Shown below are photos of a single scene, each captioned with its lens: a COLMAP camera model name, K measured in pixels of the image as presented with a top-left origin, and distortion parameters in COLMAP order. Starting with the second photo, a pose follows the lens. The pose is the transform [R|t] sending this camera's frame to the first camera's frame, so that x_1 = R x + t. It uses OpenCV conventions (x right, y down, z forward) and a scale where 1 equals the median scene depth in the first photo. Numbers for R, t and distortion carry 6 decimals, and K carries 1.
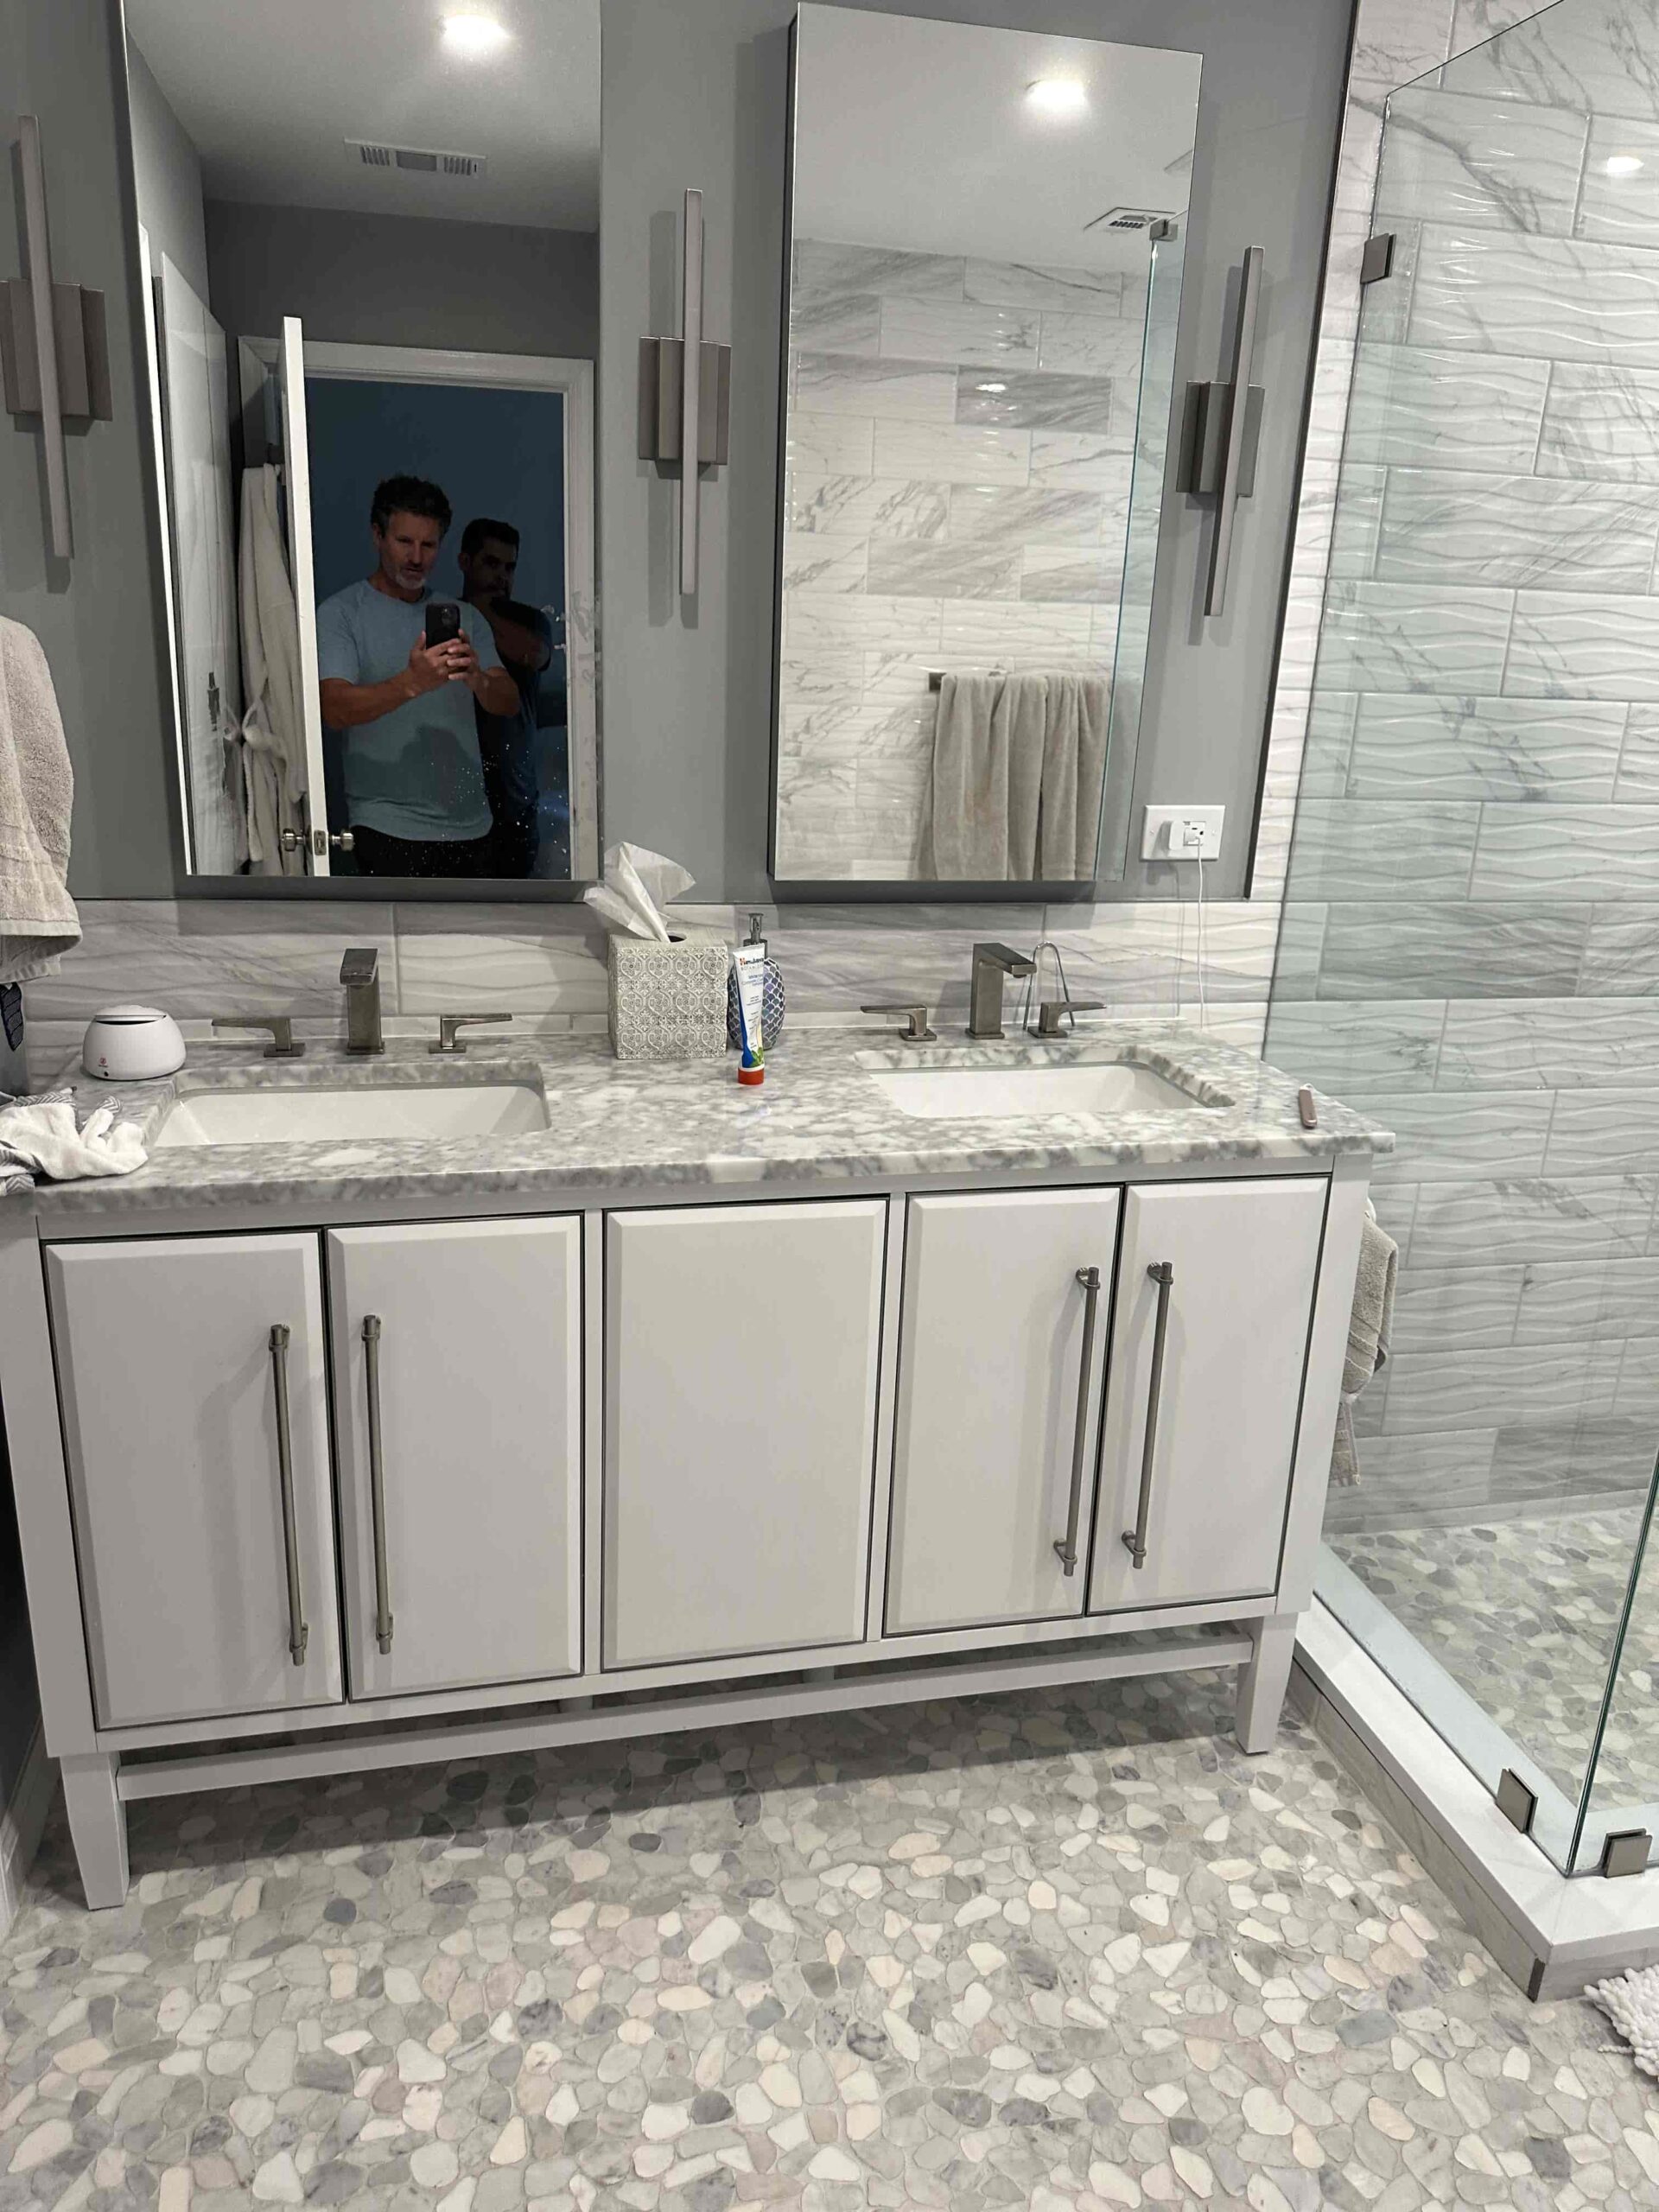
lens RADIAL K [[1606.4, 0, 834.0], [0, 1606.4, 1069.6], [0, 0, 1]] dist [0.070837, -0.065696]
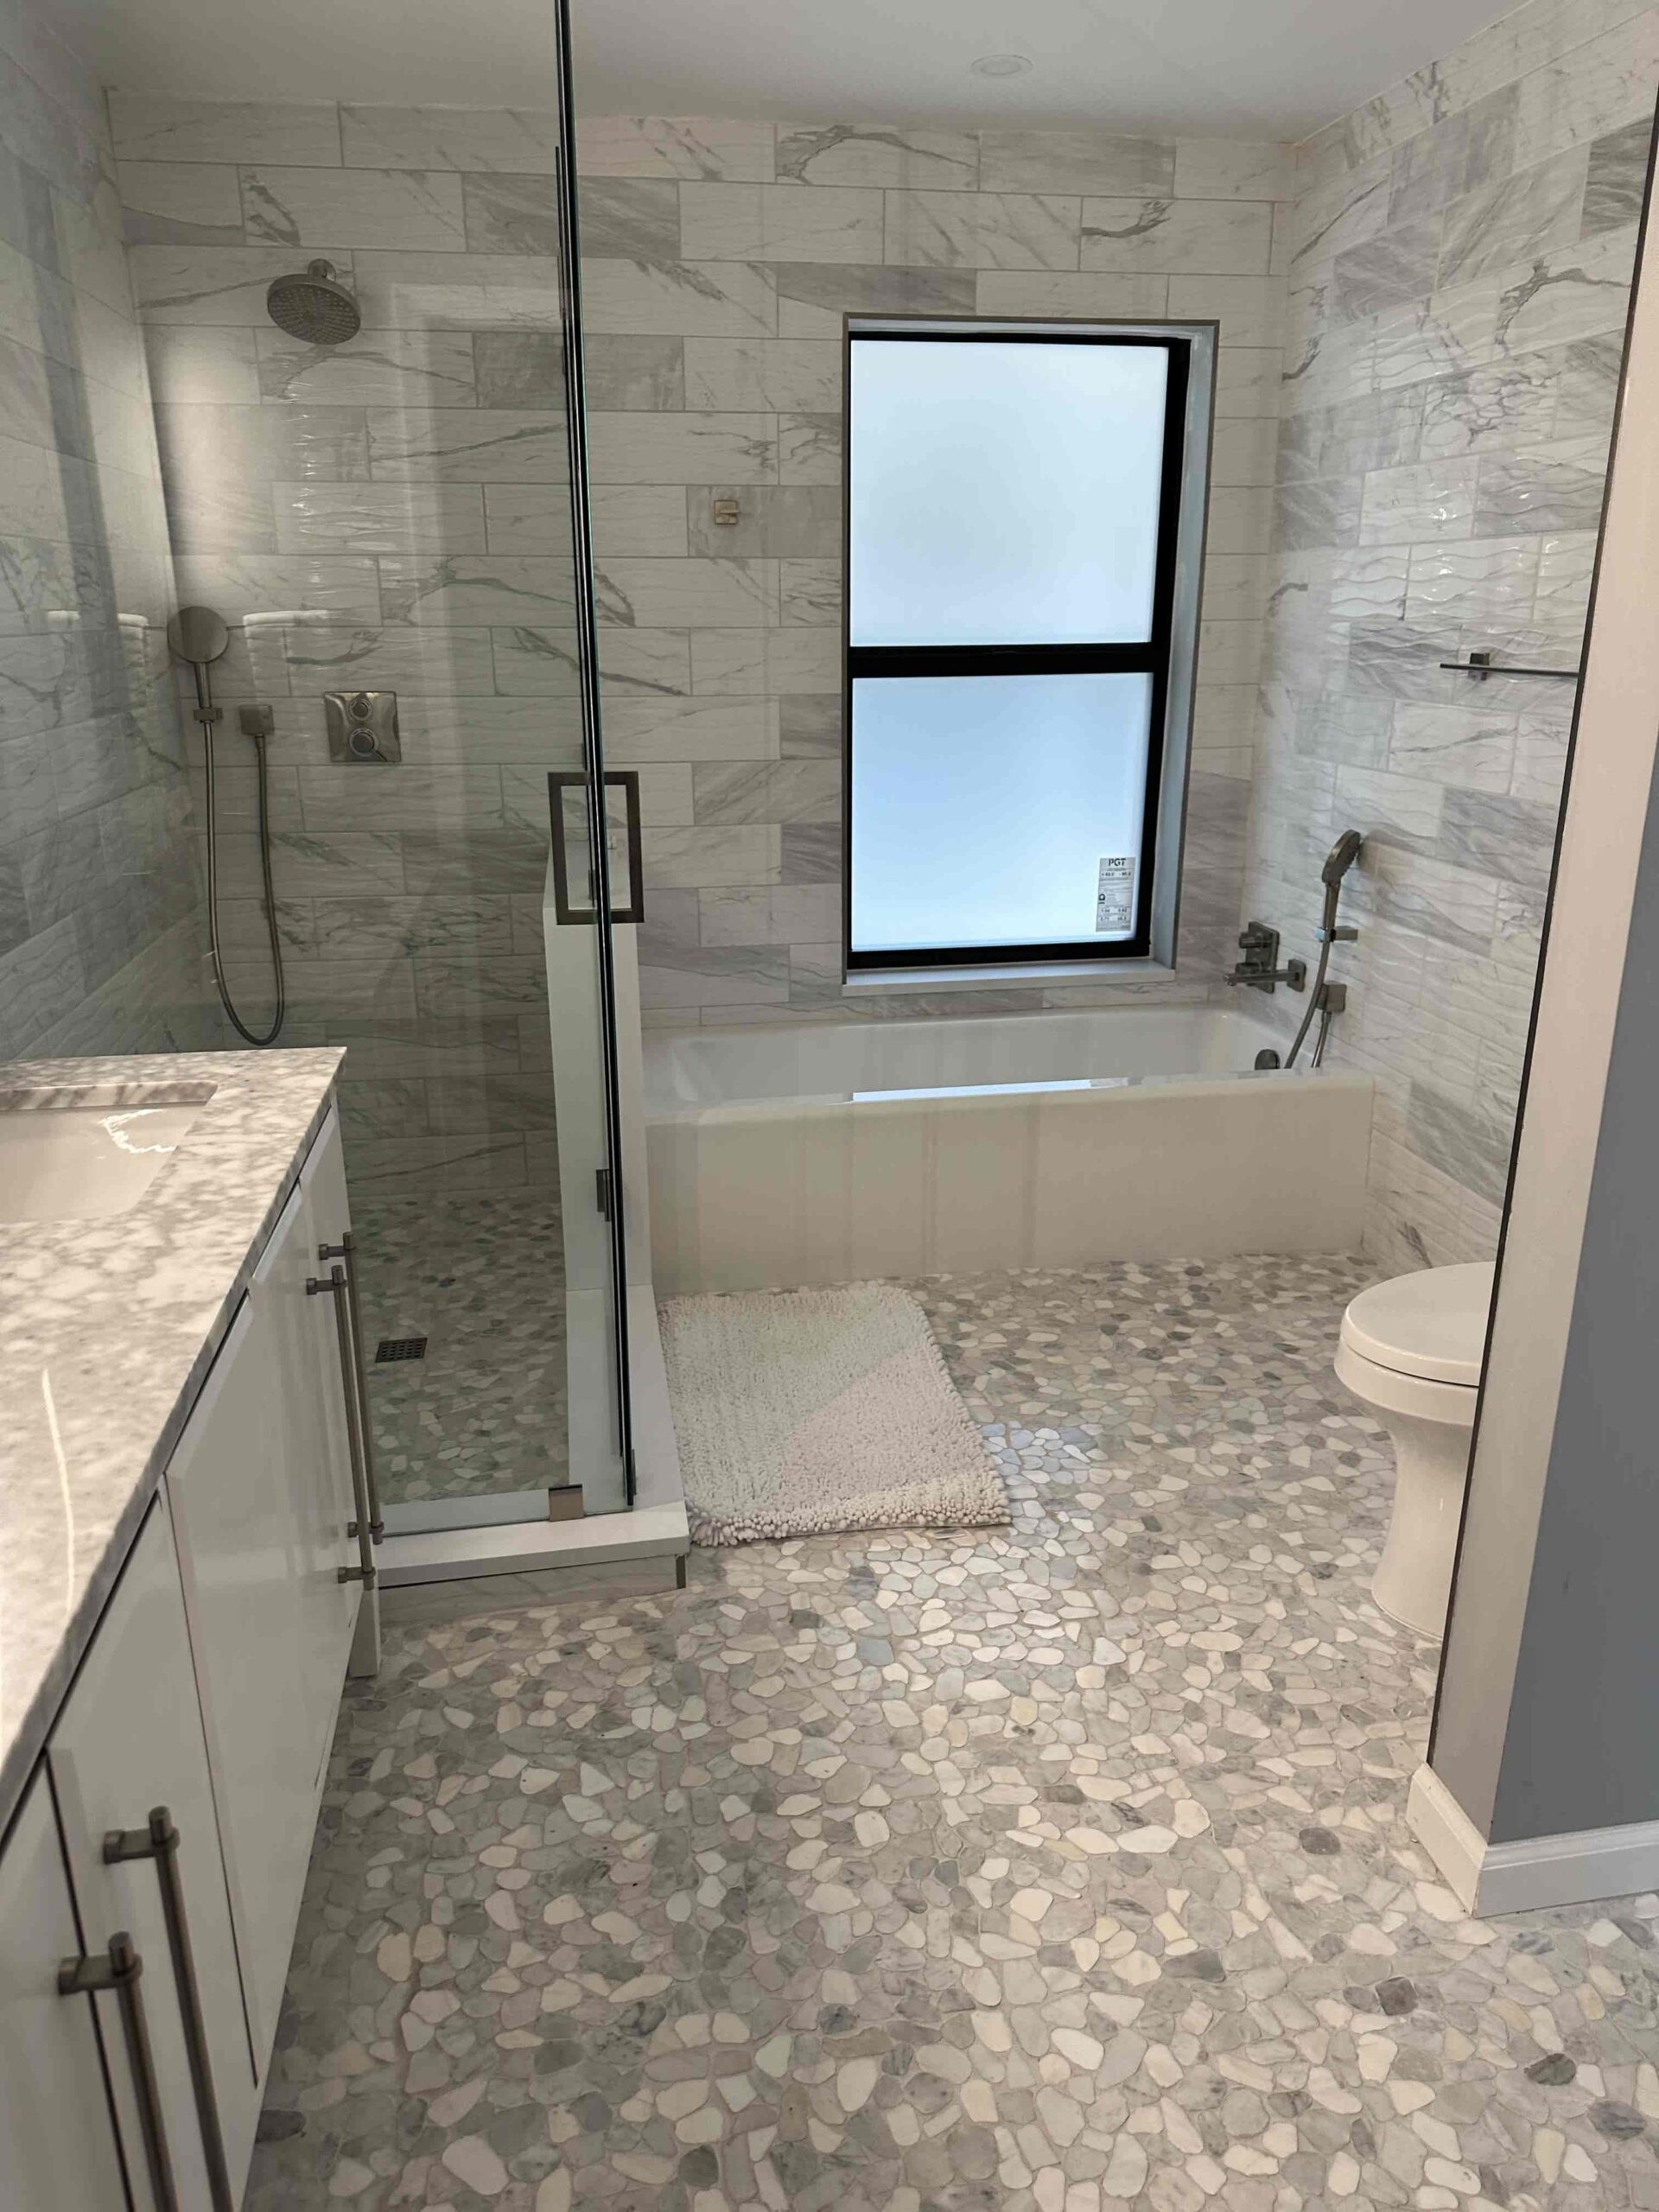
lens RADIAL K [[1557.6, 0, 829.5], [0, 1557.6, 1106.0], [0, 0, 1]] dist [-0.004731, -0.006804]
pose [[0.064908, -0.338955, 0.938561, -0.610969], [0.274288, 0.910376, 0.309808, -0.155448], [-0.959455, 0.237327, 0.152062, 0.562305]]
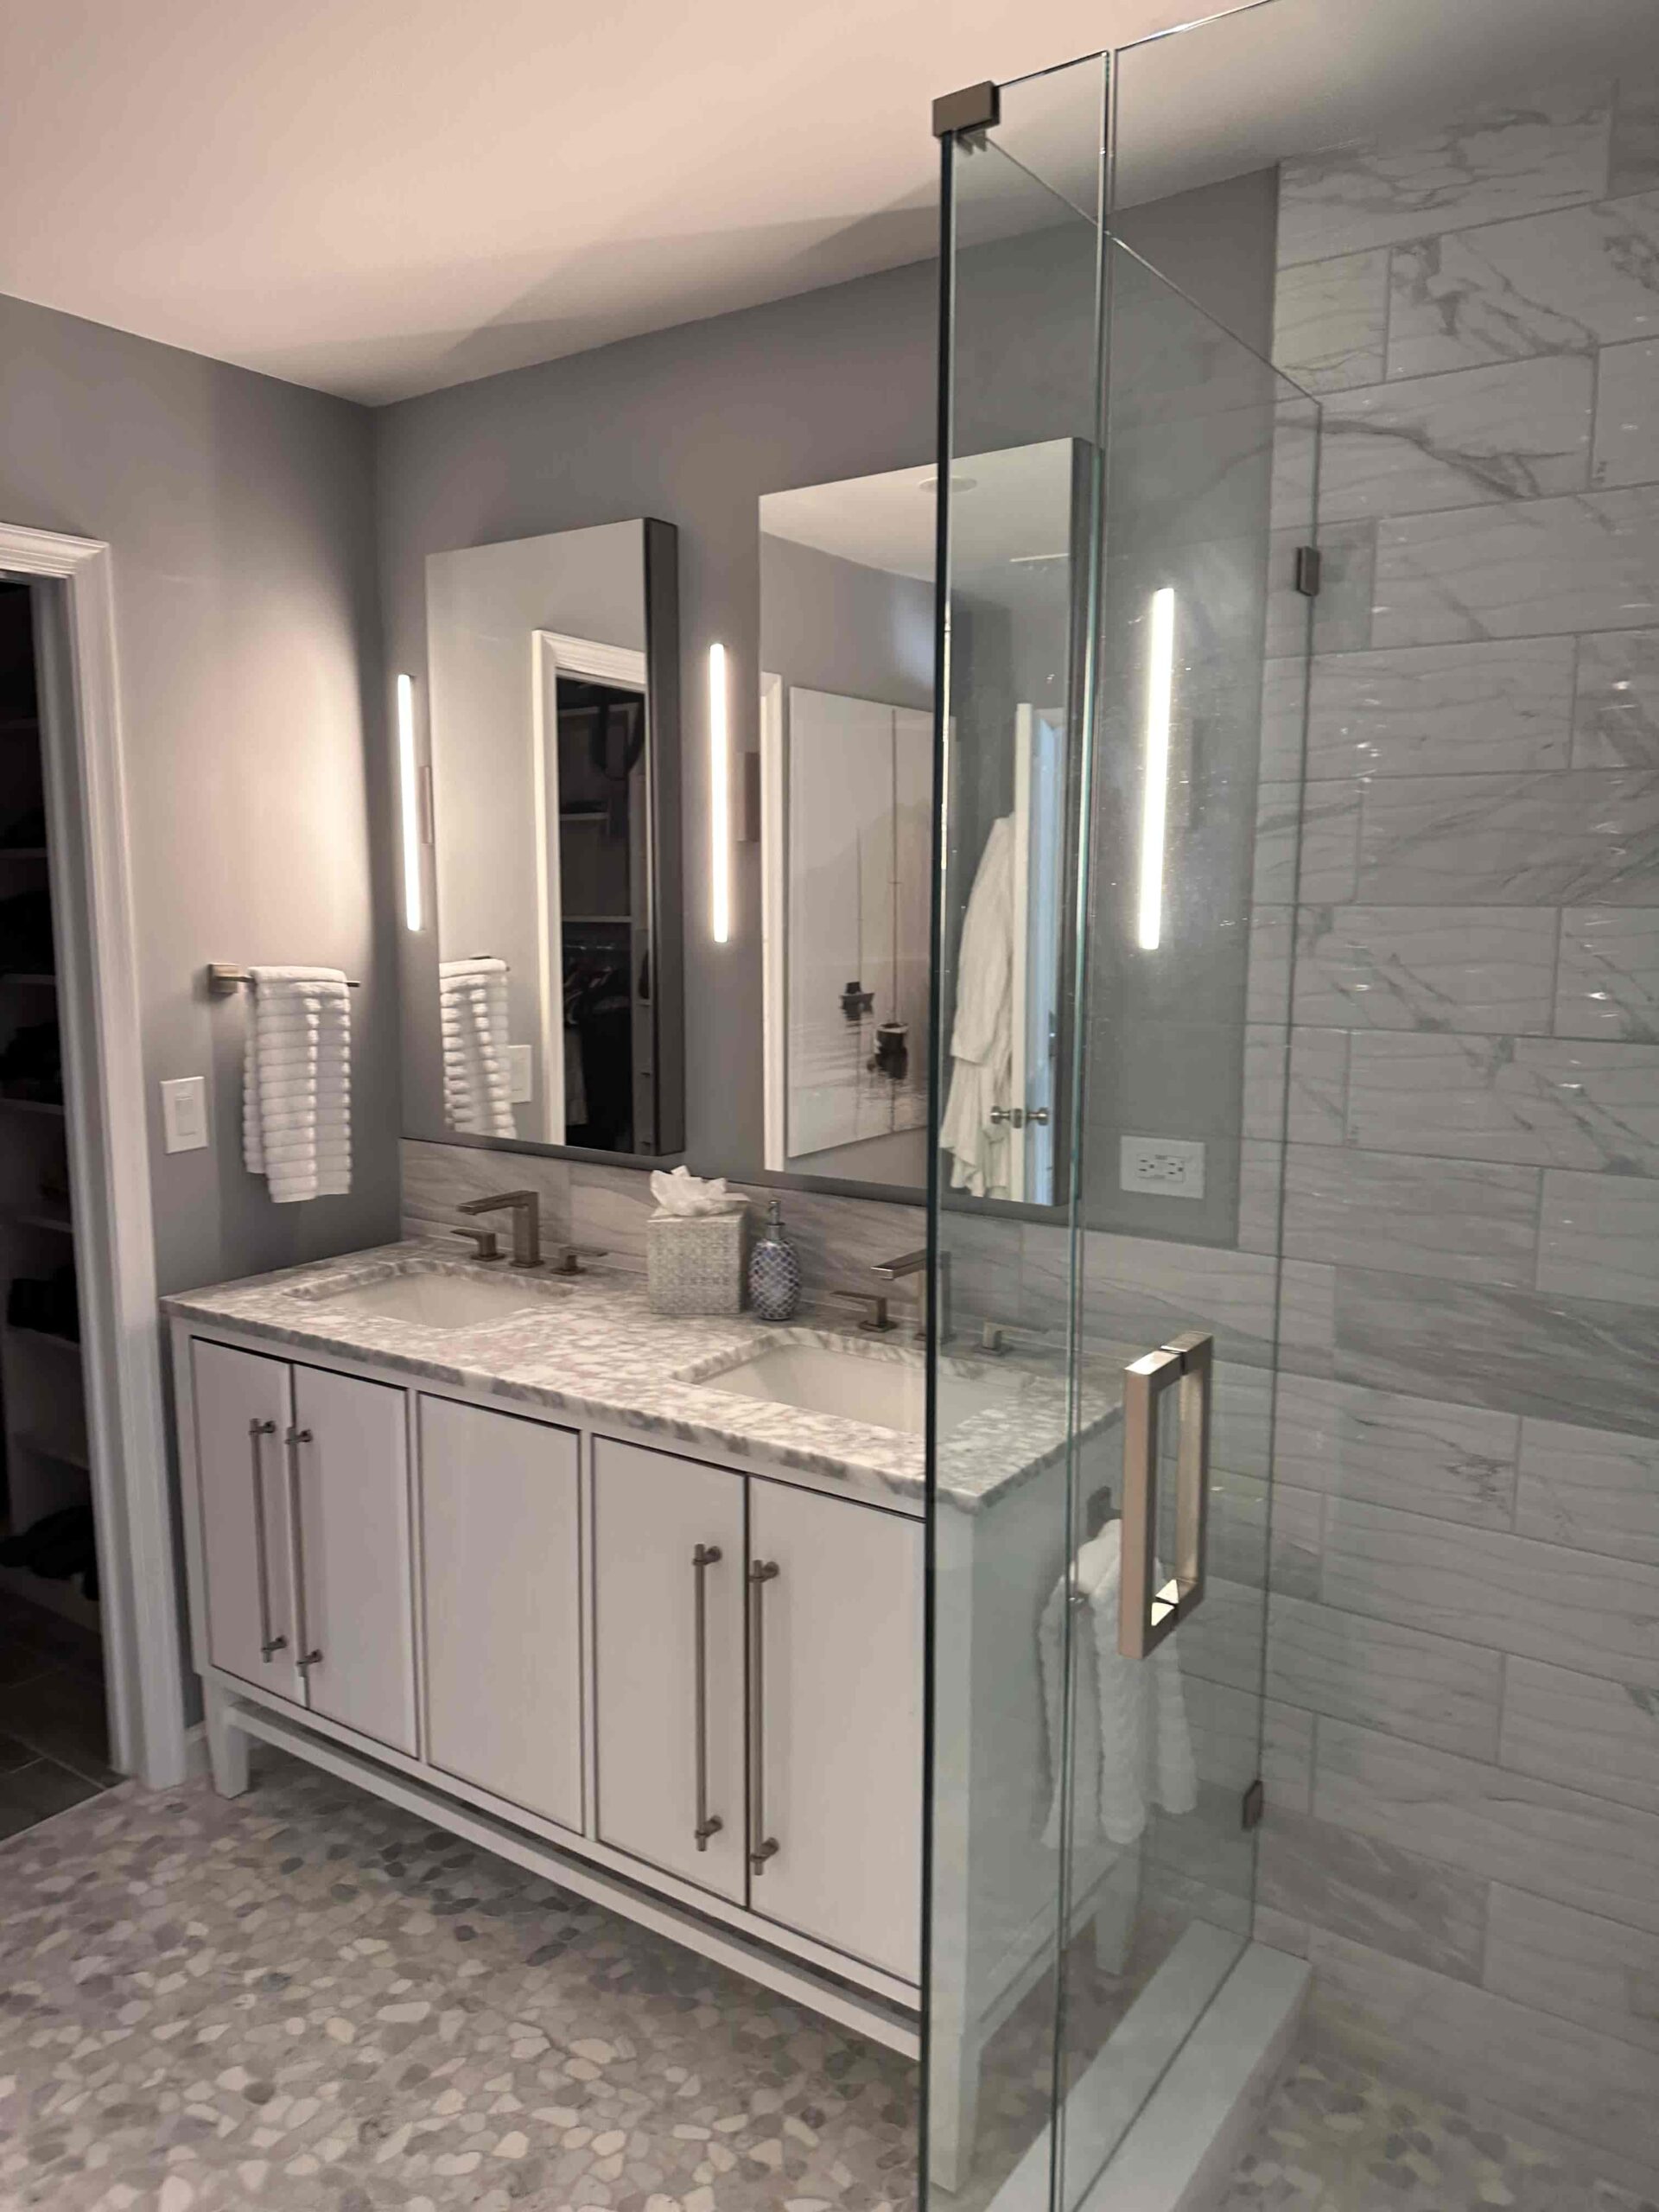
lens RADIAL K [[1566.2, 0, 814.6], [0, 1566.2, 1103.4], [0, 0, 1]] dist [0.098939, -0.118080]
pose [[0.661242, 0.060432, -0.747734, 0.964817], [-0.176666, 0.981260, -0.076926, -0.096416], [0.729073, 0.182966, 0.659527, 0.300292]]
